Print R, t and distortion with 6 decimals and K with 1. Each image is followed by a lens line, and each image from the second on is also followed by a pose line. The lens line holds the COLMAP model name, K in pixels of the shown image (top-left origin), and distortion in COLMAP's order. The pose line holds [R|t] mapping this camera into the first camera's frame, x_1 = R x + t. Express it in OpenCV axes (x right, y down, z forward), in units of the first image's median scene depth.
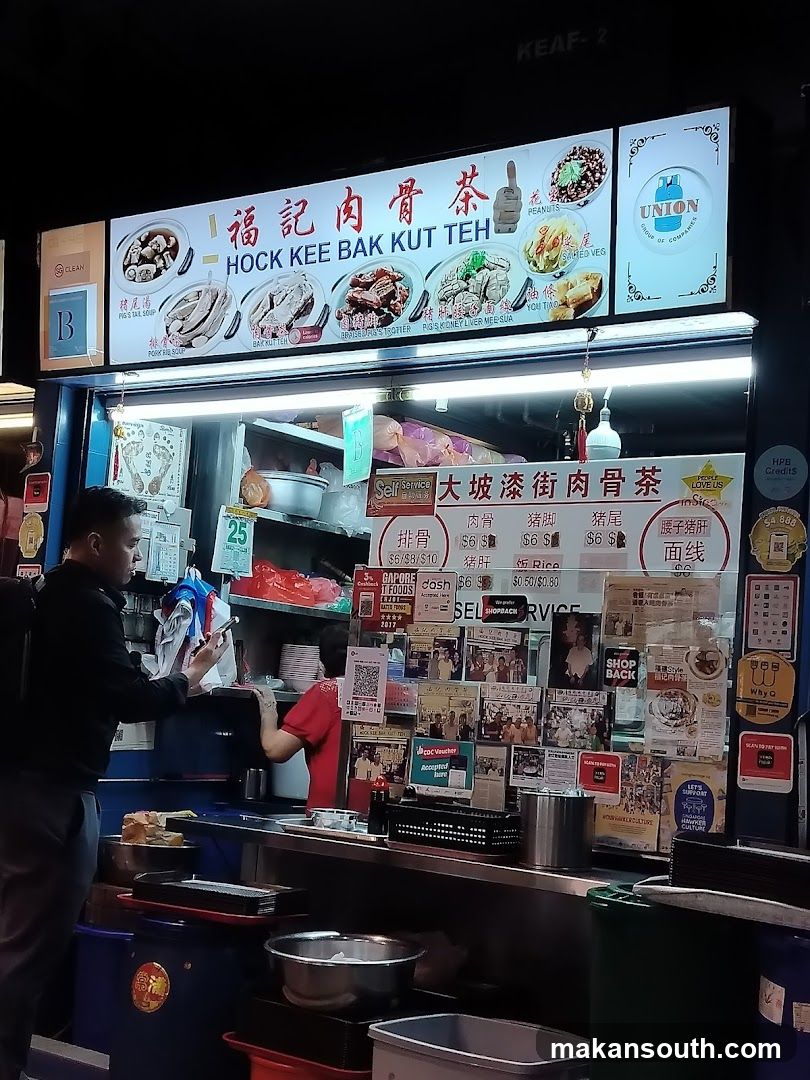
lens RADIAL K [[1599.2, 0, 407.5], [0, 1599.2, 523.8], [0, 0, 1]] dist [0.248164, 0.000000]
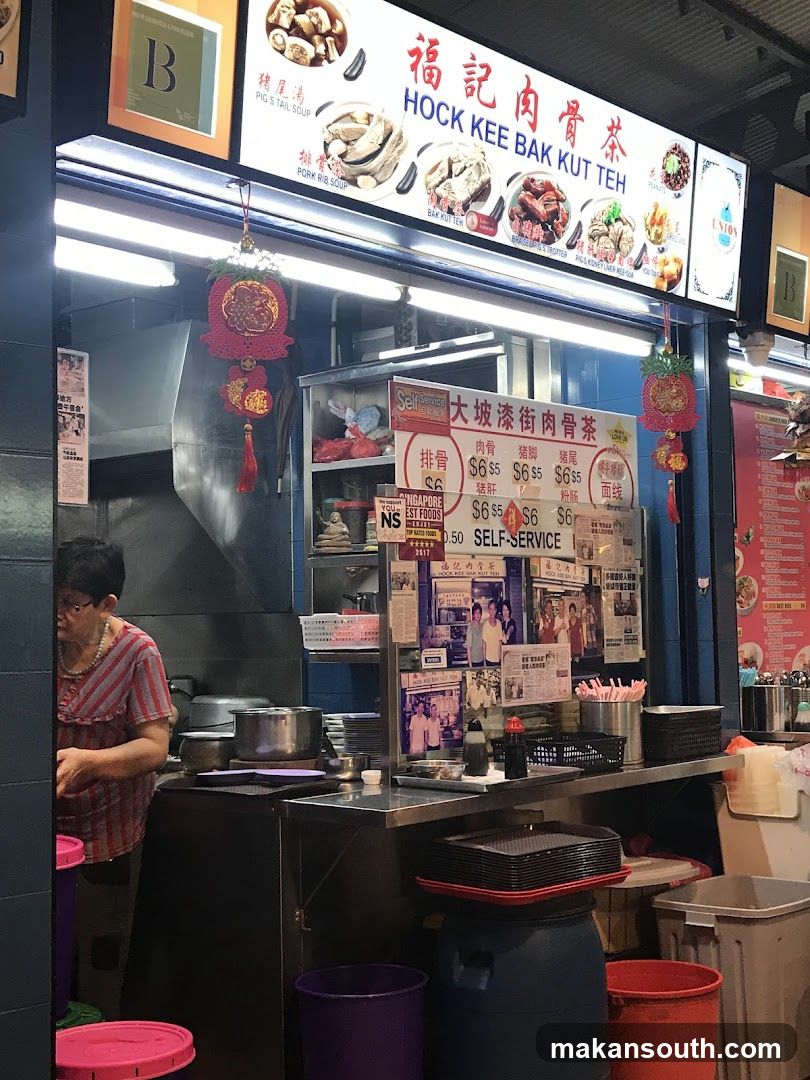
lens RADIAL K [[1449.4, 0, 405.0], [0, 1449.4, 535.8], [0, 0, 1]] dist [0.073243, 0.000000]
pose [[0.074957, -0.018700, 0.997011, -0.881707], [-0.088403, 0.995763, 0.025323, 0.035468], [-0.993260, -0.090037, 0.072986, 1.000050]]
